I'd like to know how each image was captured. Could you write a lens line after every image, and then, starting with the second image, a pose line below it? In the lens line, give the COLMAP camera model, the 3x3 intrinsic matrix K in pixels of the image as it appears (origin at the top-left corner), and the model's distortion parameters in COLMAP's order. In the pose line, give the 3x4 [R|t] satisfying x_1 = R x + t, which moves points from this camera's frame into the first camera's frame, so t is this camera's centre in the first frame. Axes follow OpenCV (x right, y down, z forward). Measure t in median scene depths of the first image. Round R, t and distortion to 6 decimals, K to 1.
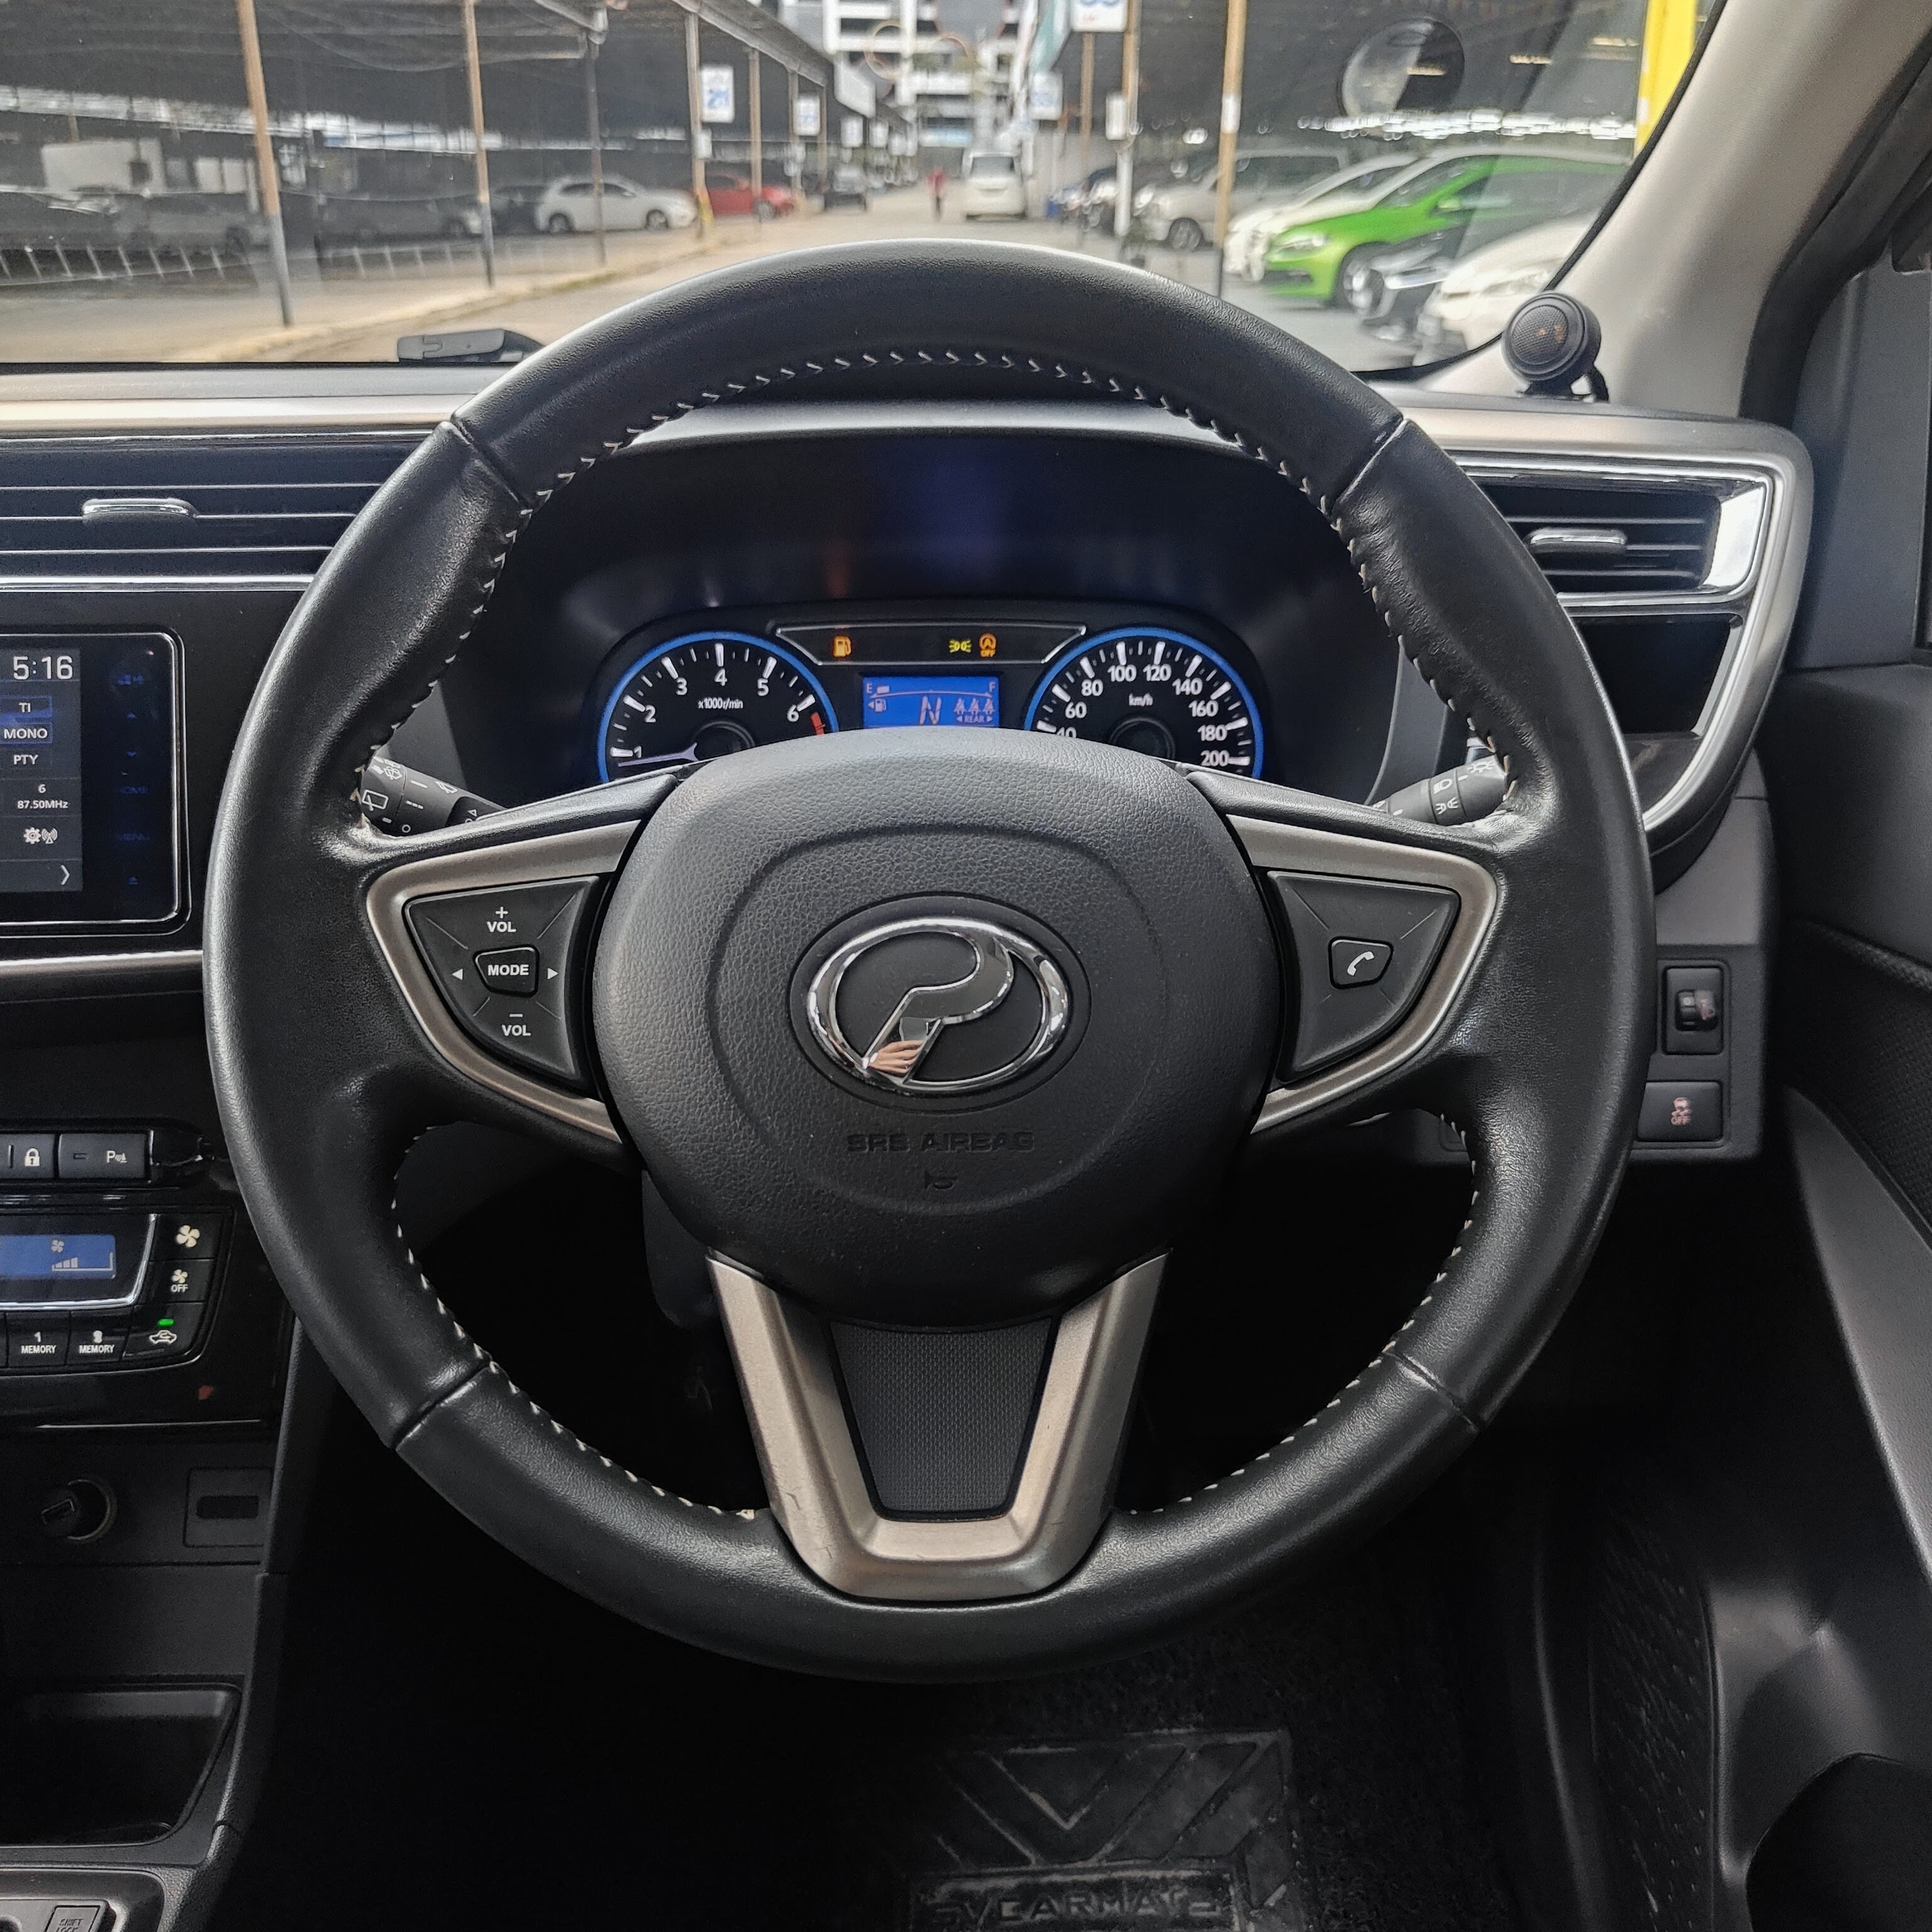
lens RADIAL K [[1923.5, 0, 966.0], [0, 1923.5, 966.0], [0, 0, 1]] dist [0.080652, -0.241405]
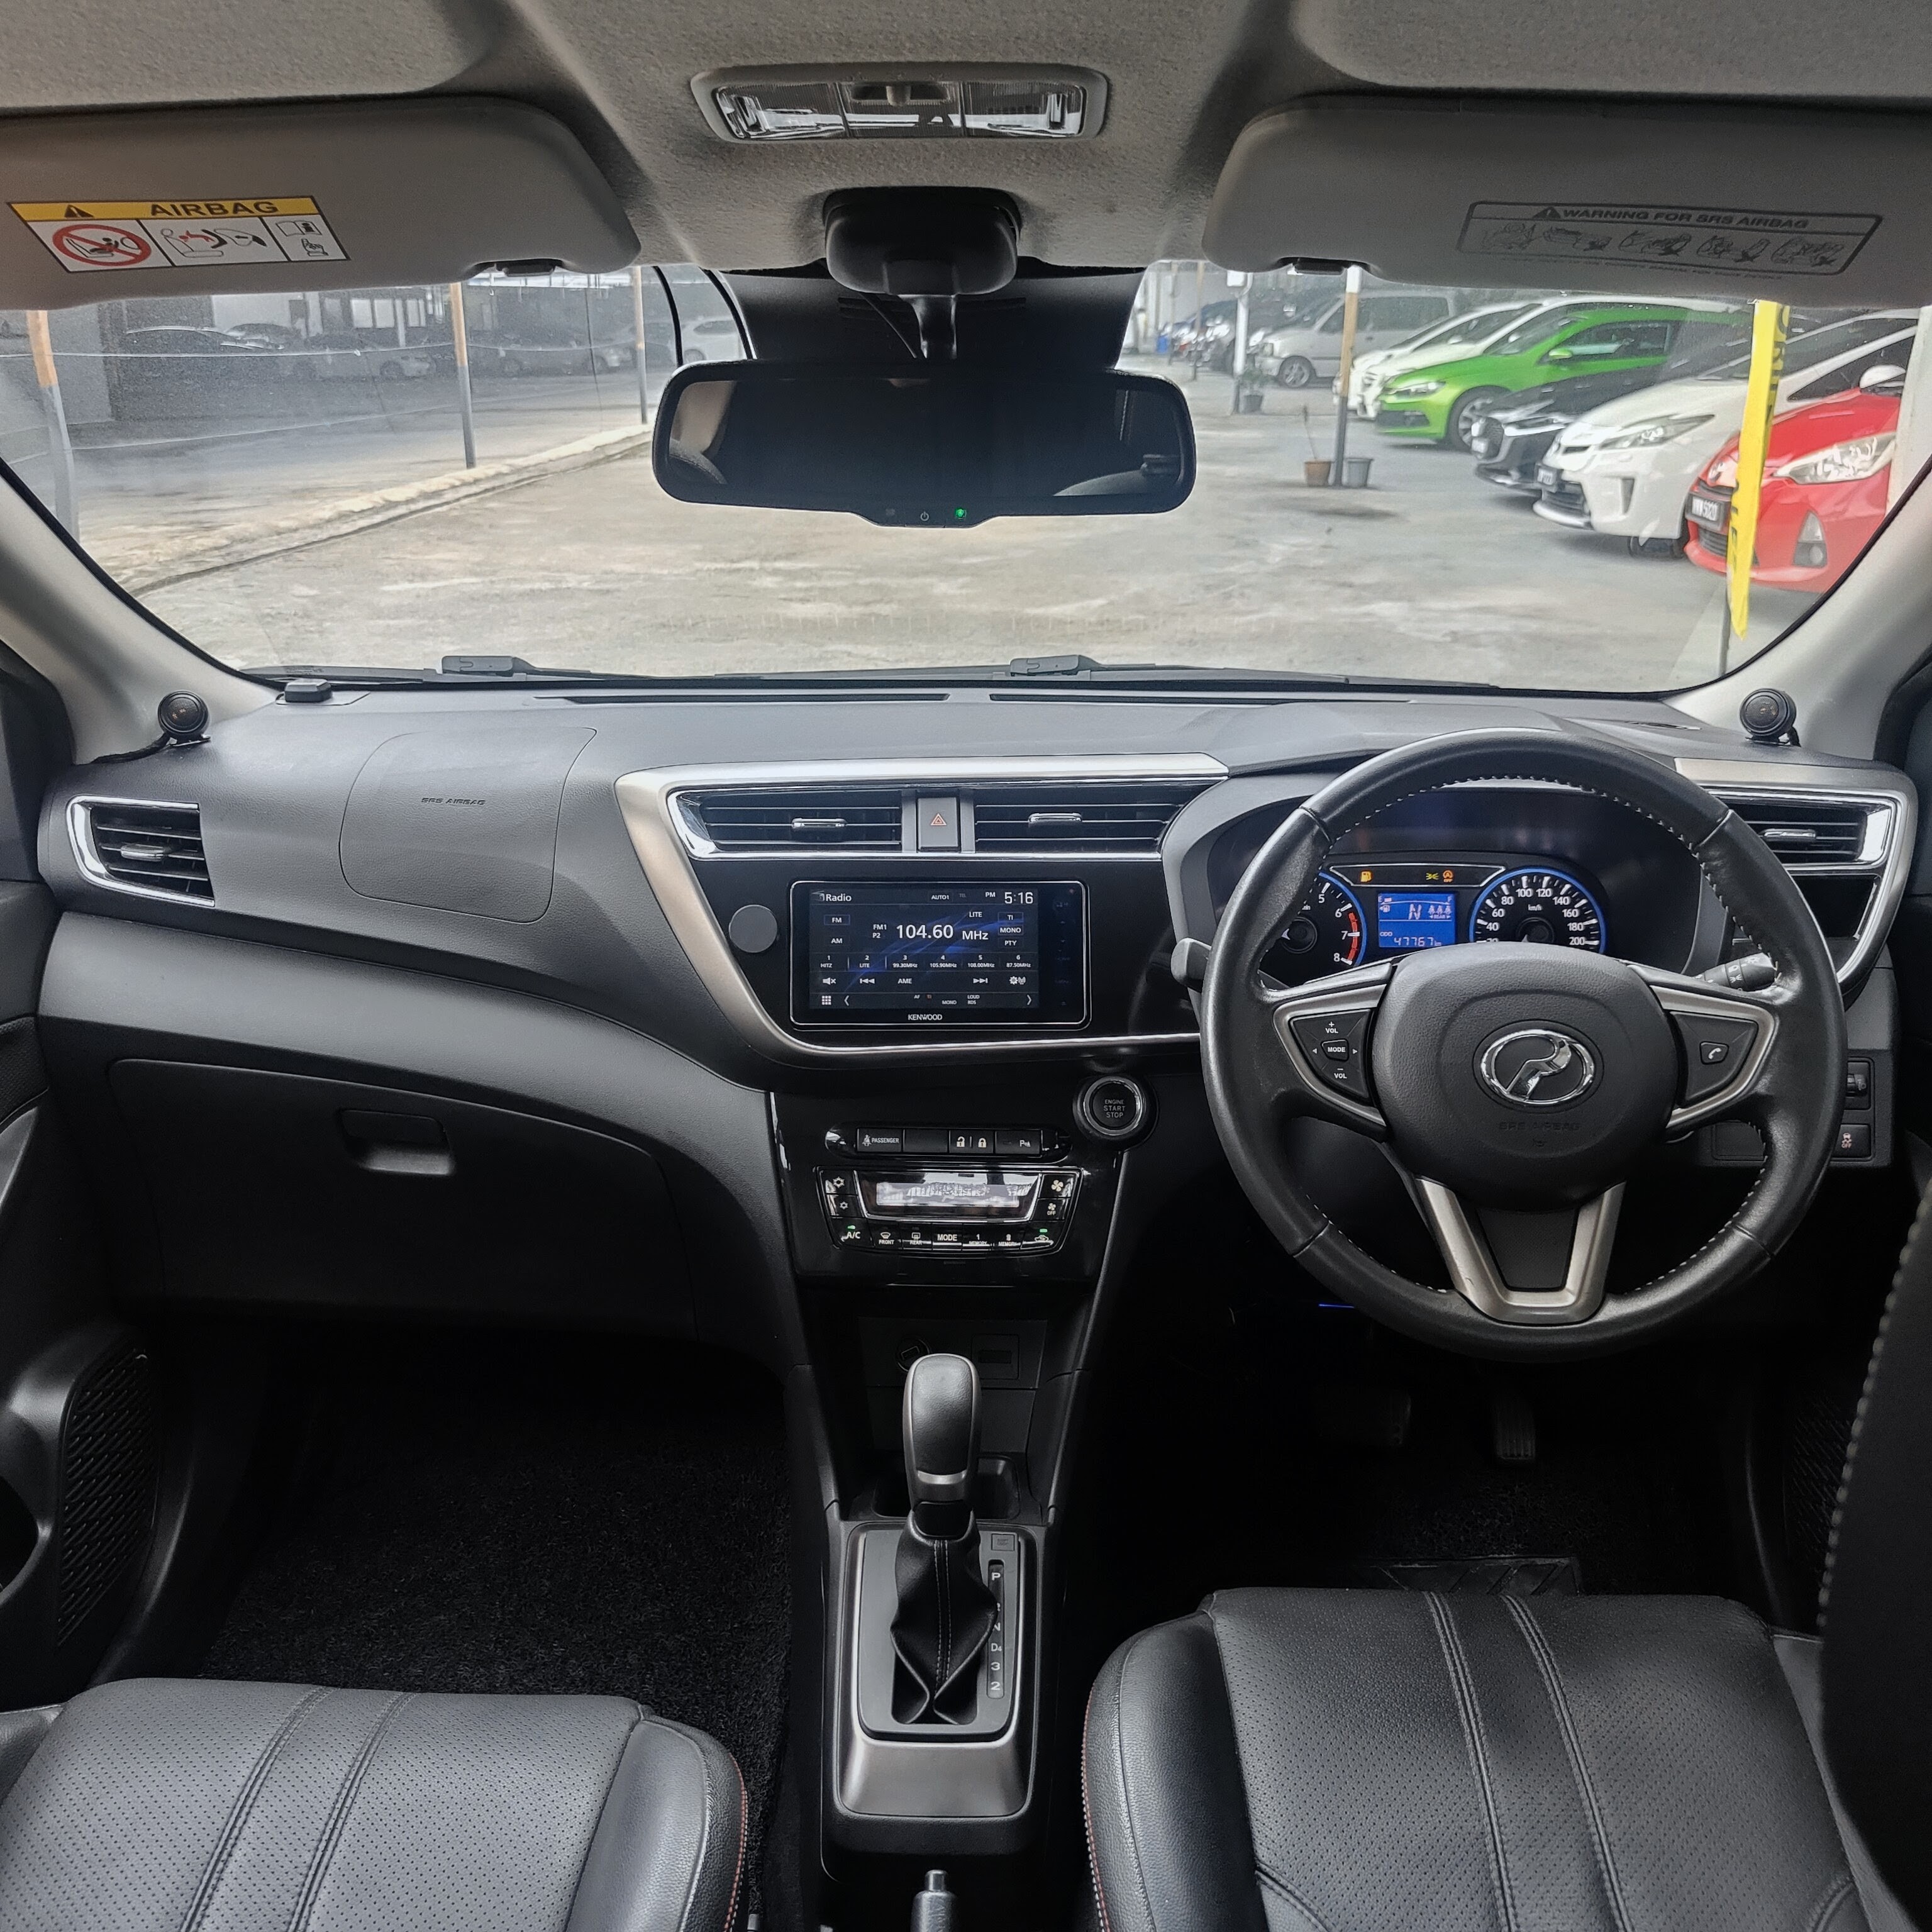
lens RADIAL K [[1831.8, 0, 967.7], [0, 1831.8, 945.2], [0, 0, 1]] dist [-0.012524, -0.001718]
pose [[0.997433, 0.013637, -0.070289, -0.386317], [-0.018161, 0.997776, -0.064133, 0.019025], [0.069258, 0.065245, 0.995463, -0.891604]]
